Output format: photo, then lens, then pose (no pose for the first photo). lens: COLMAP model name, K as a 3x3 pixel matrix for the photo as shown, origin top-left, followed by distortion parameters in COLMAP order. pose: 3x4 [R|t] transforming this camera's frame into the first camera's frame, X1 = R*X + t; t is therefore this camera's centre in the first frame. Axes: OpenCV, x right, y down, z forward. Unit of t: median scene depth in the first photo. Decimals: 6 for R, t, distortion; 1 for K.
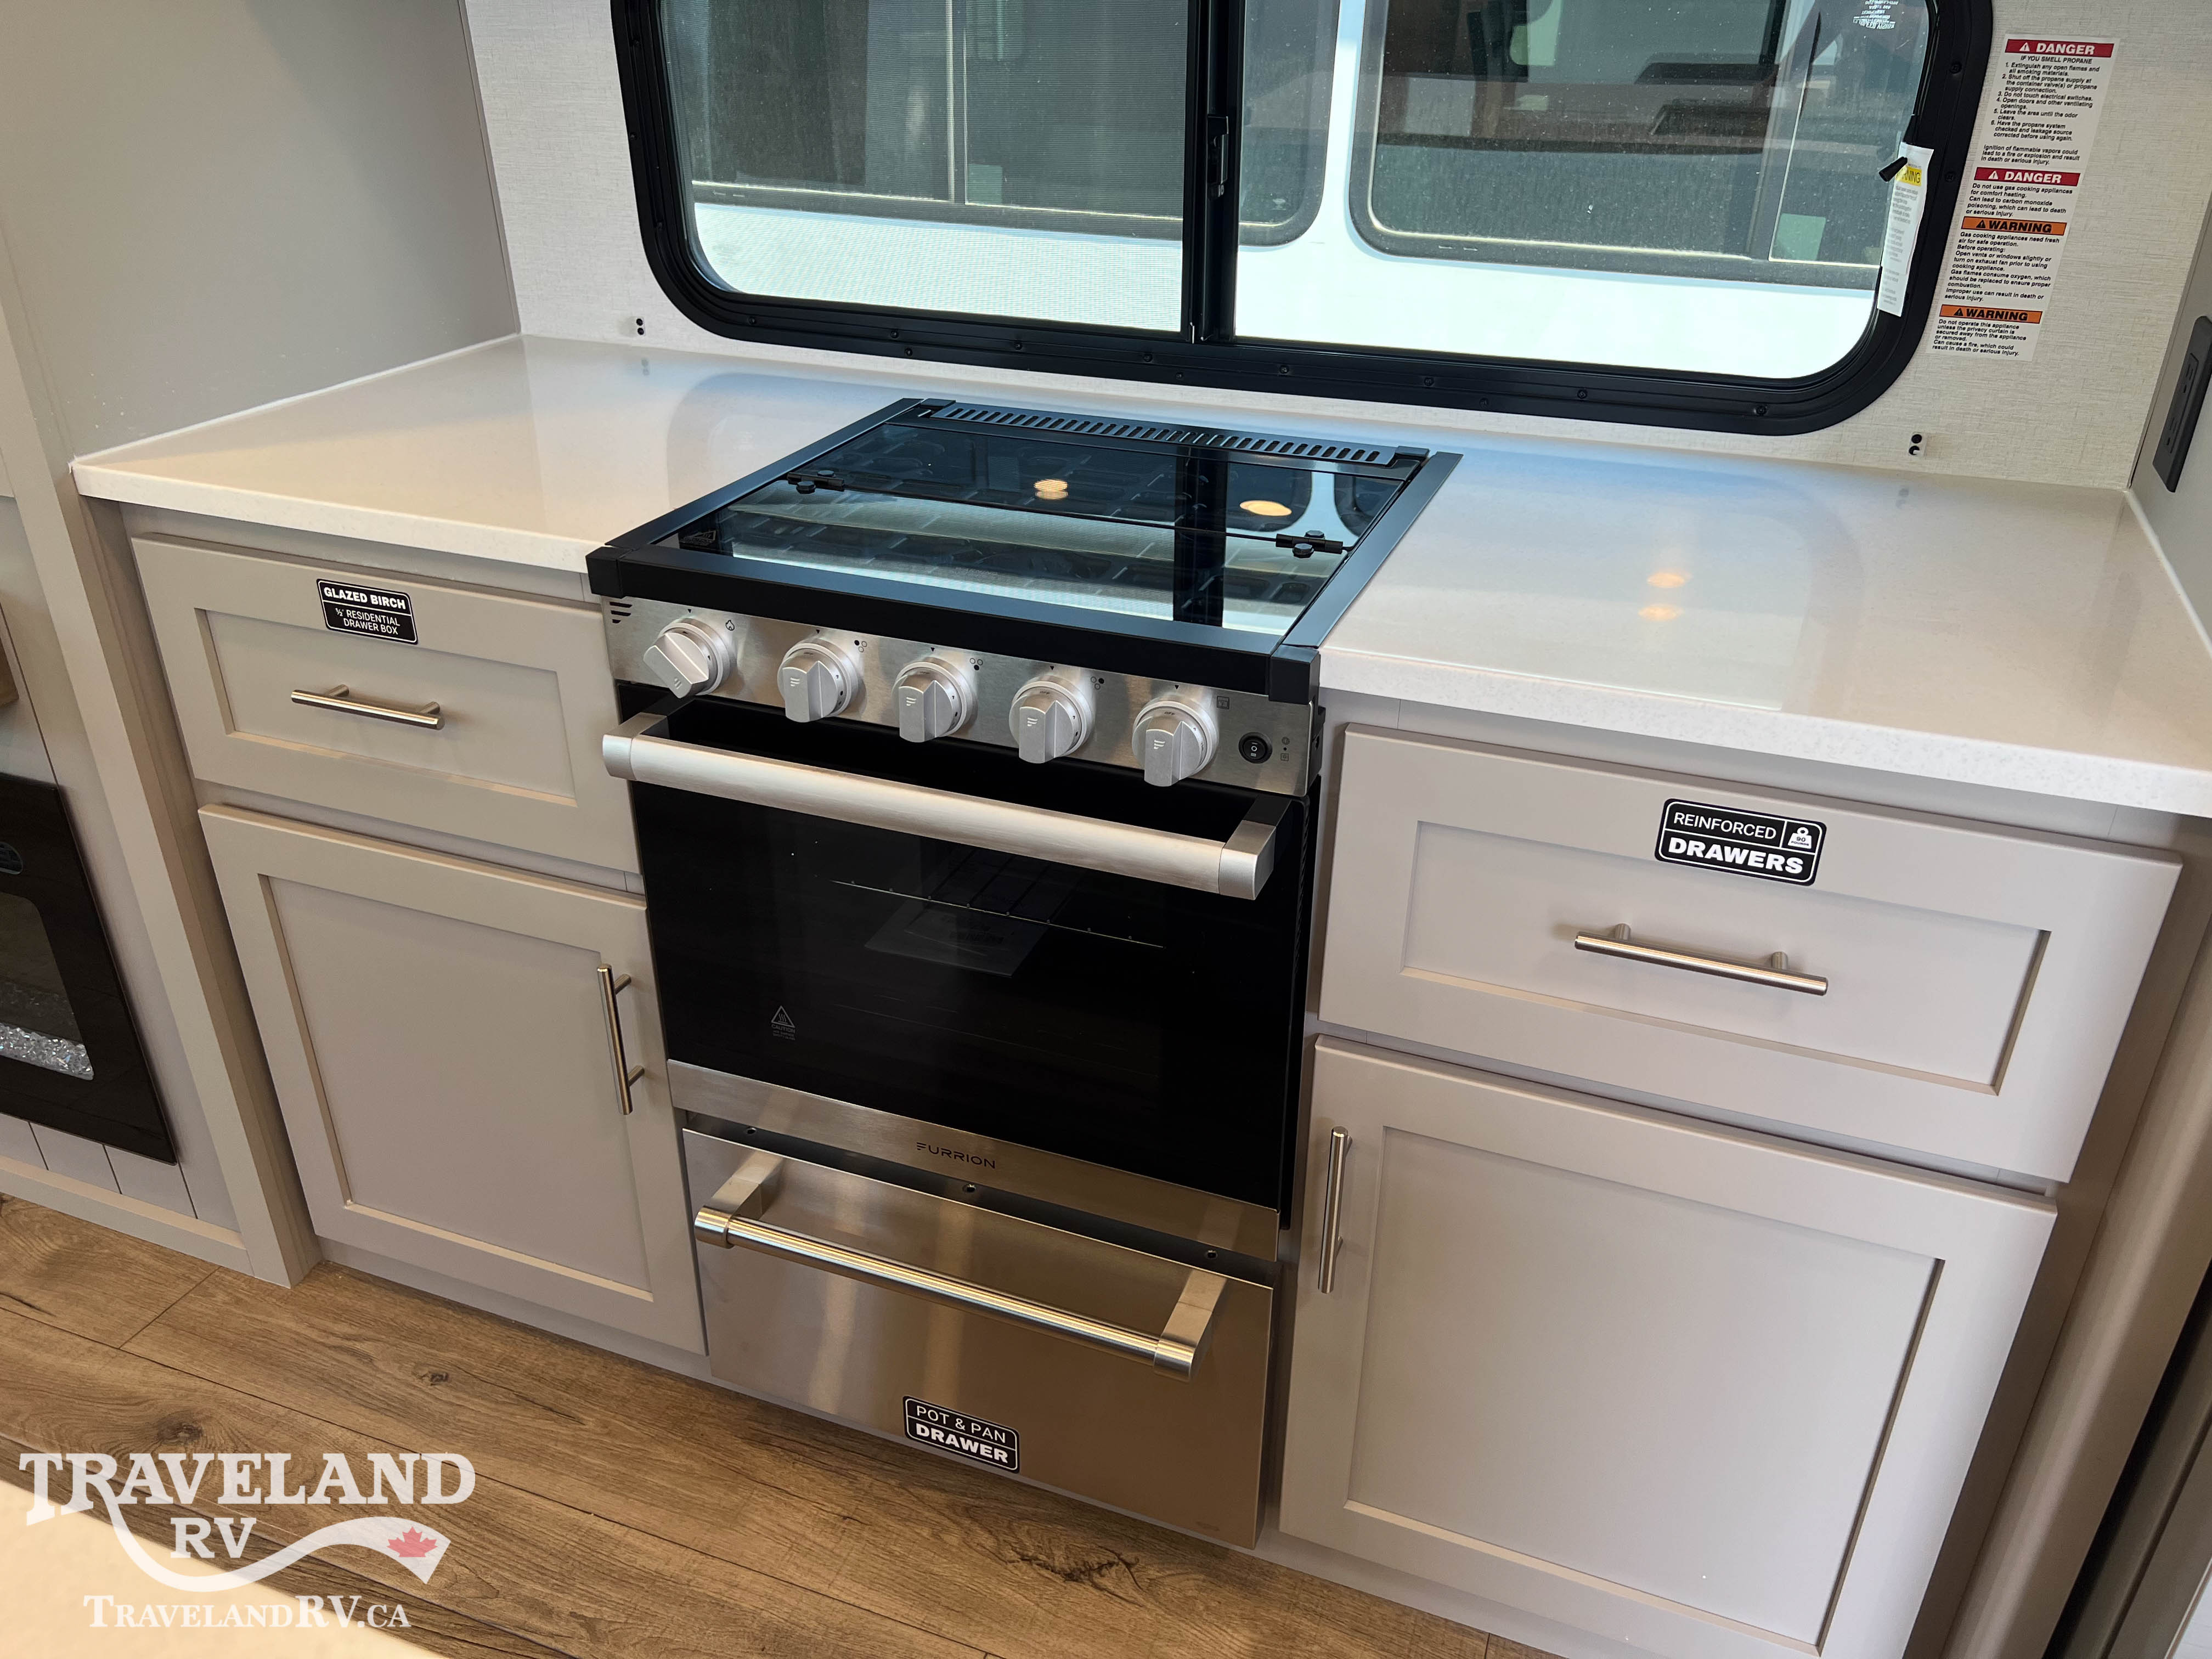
lens RADIAL K [[1667.3, 0, 1103.4], [0, 1667.3, 803.6], [0, 0, 1]] dist [0.061235, -0.072140]
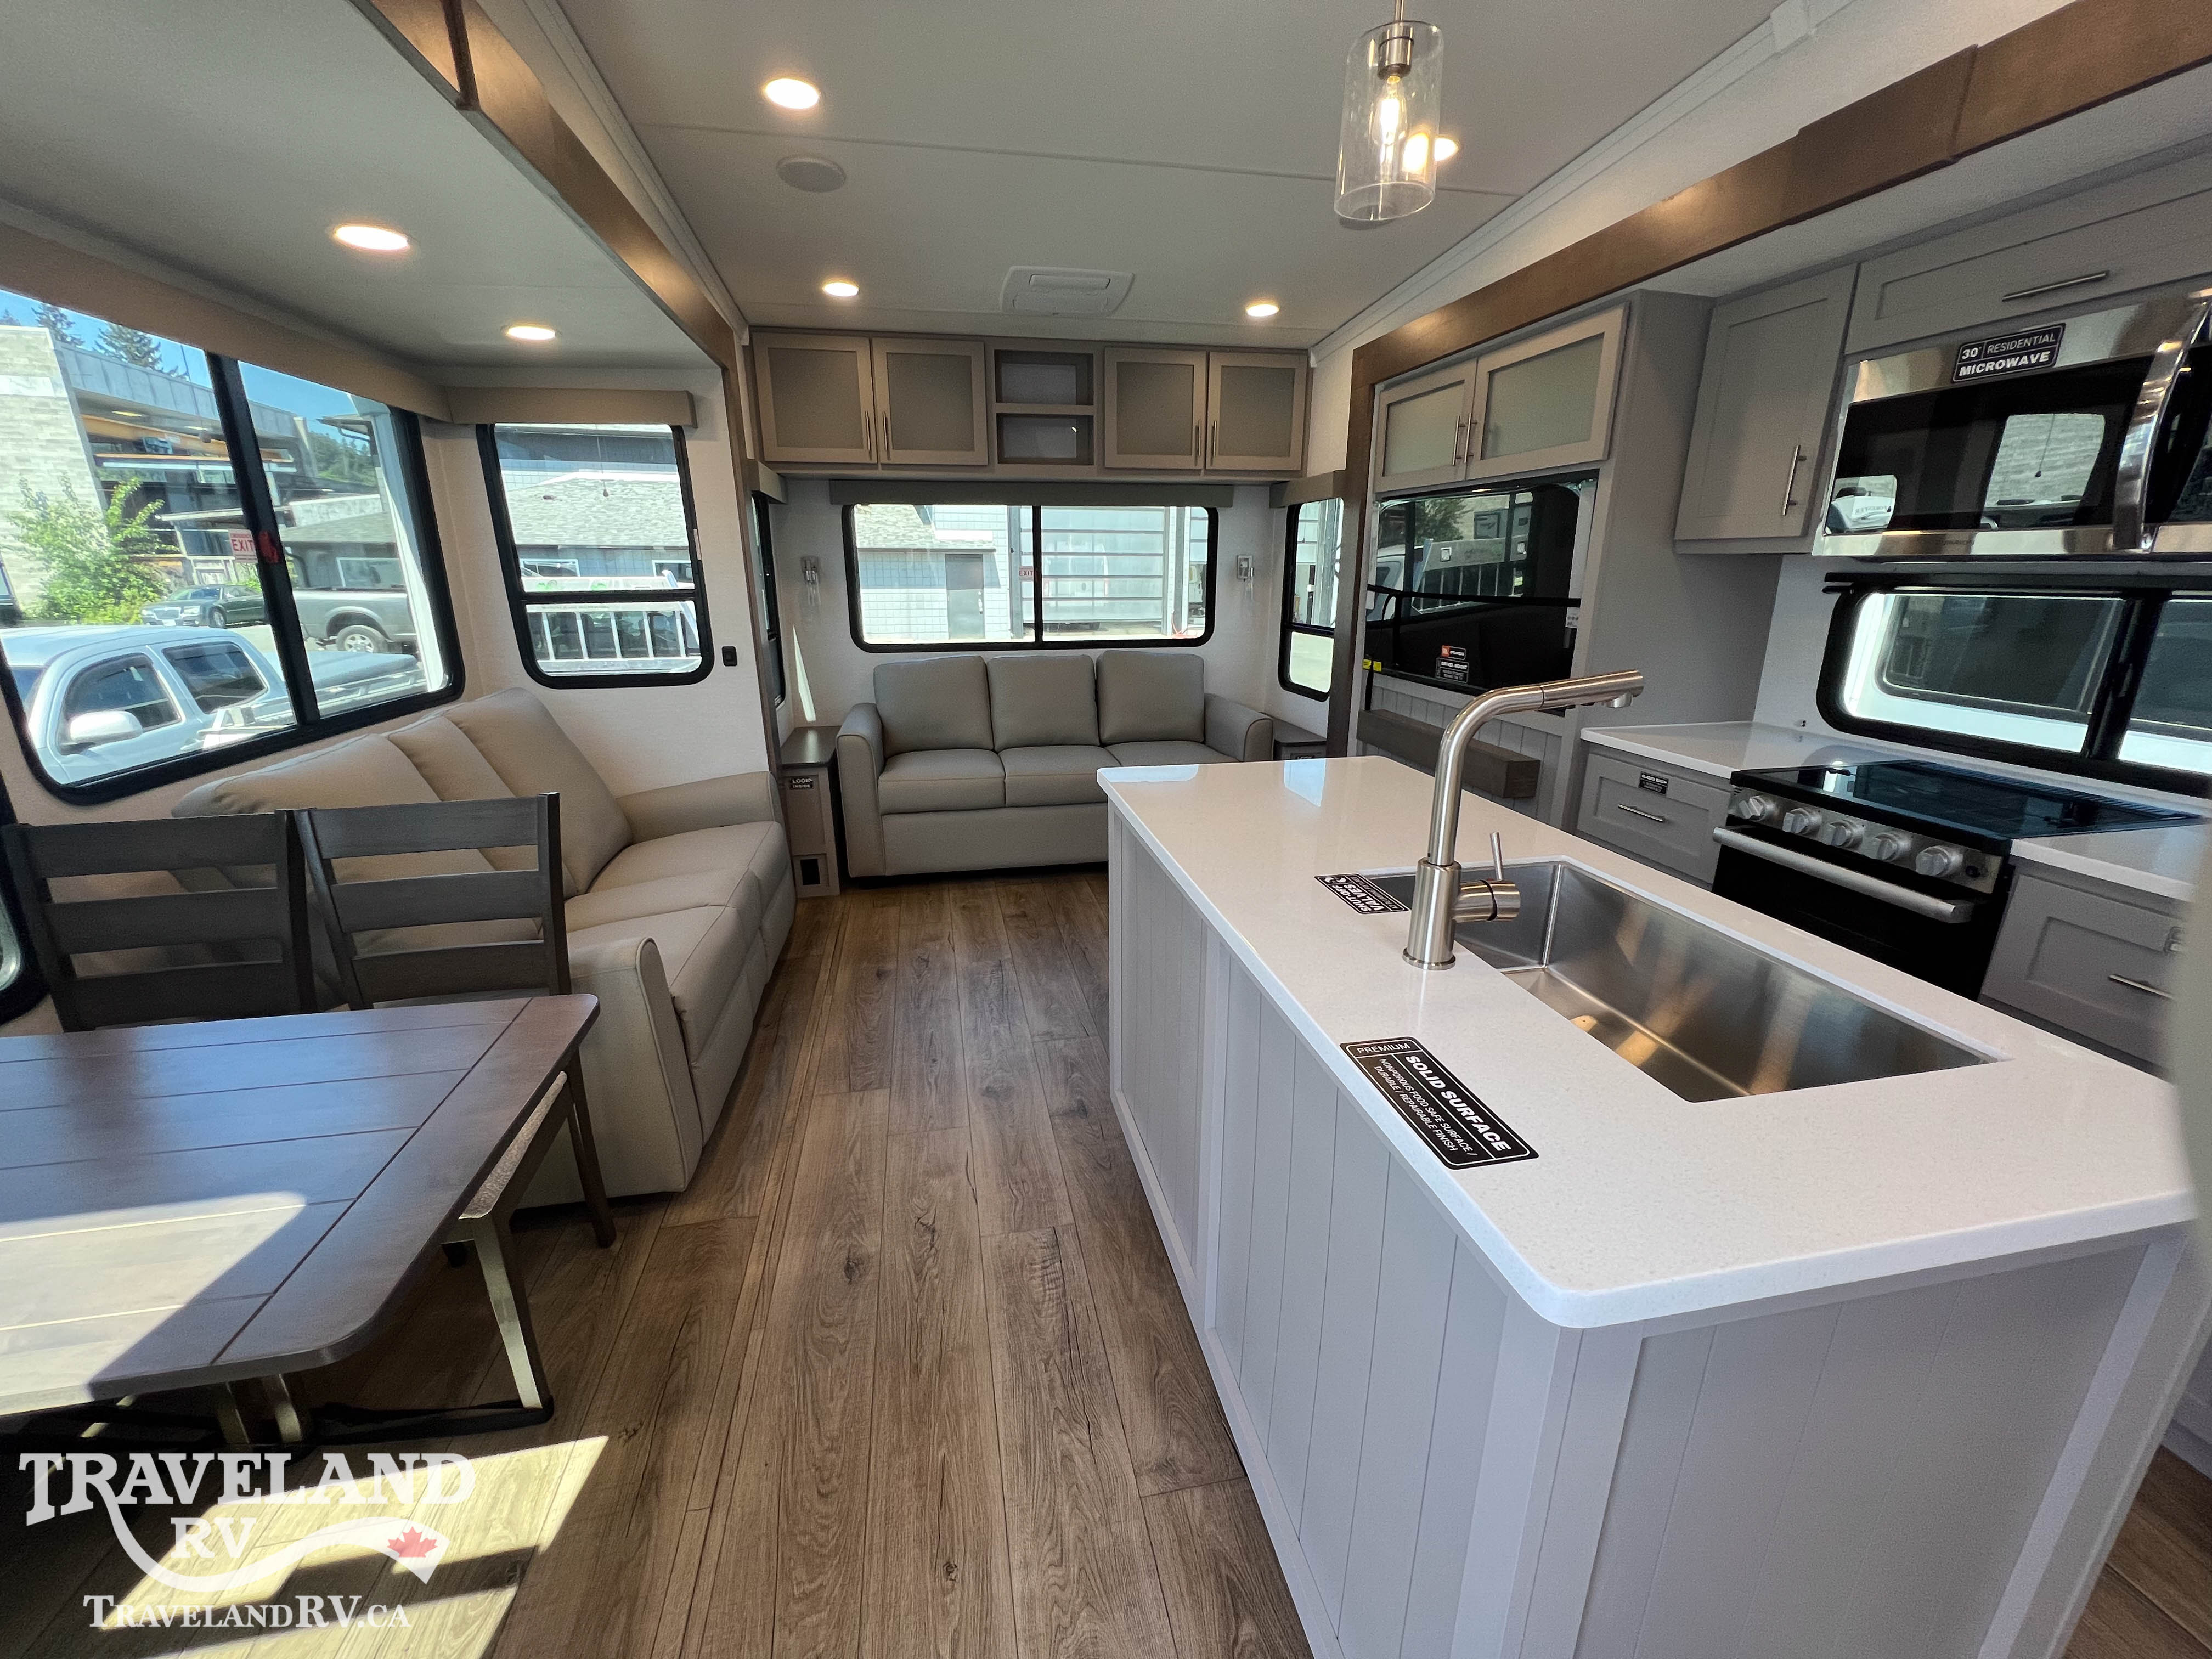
lens RADIAL K [[885.8, 0, 1099.1], [0, 885.8, 829.9], [0, 0, 1]] dist [0.001404, 0.000170]
pose [[0.529982, 0.238841, -0.813679, 0.400490], [-0.379093, 0.925031, 0.024608, 0.329479], [0.758556, 0.295419, 0.580793, -0.761586]]
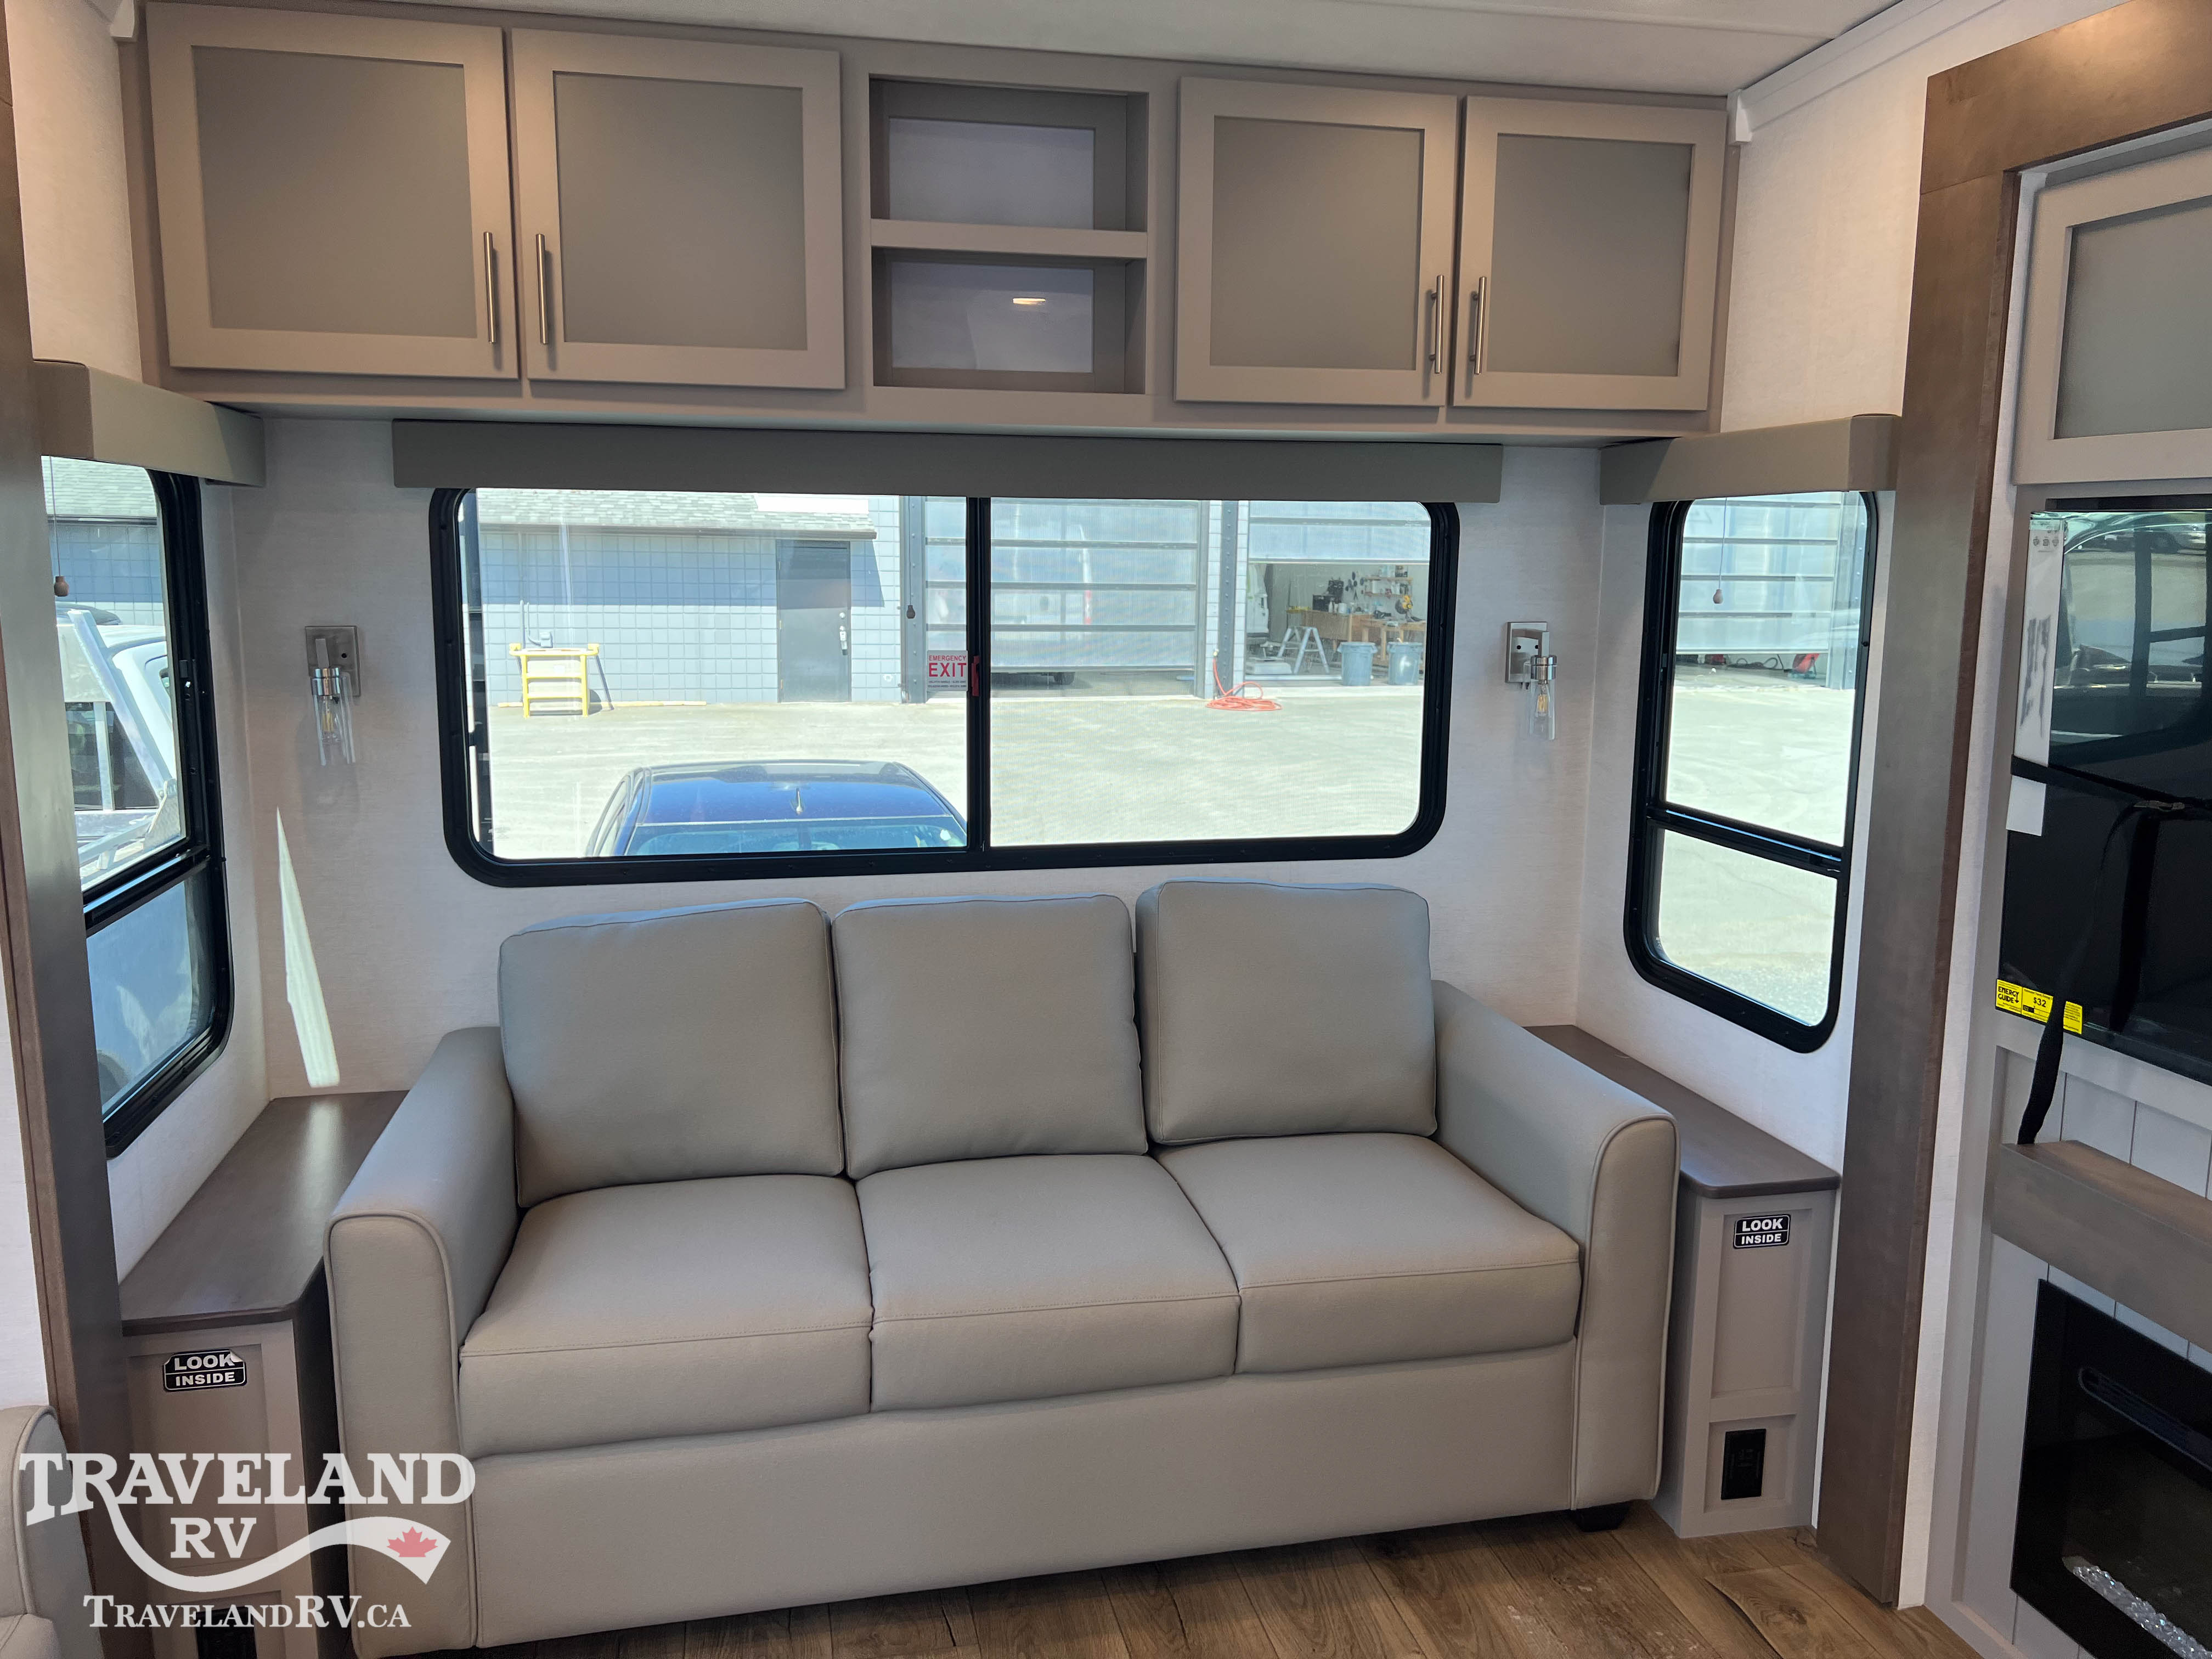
lens RADIAL K [[1667.3, 0, 1103.4], [0, 1667.3, 803.6], [0, 0, 1]] dist [0.061235, -0.072140]
pose [[0.549387, 0.125466, -0.826095, -0.626534], [-0.382636, 0.916683, -0.115244, -0.020873], [0.742808, 0.379407, 0.551622, -0.366025]]
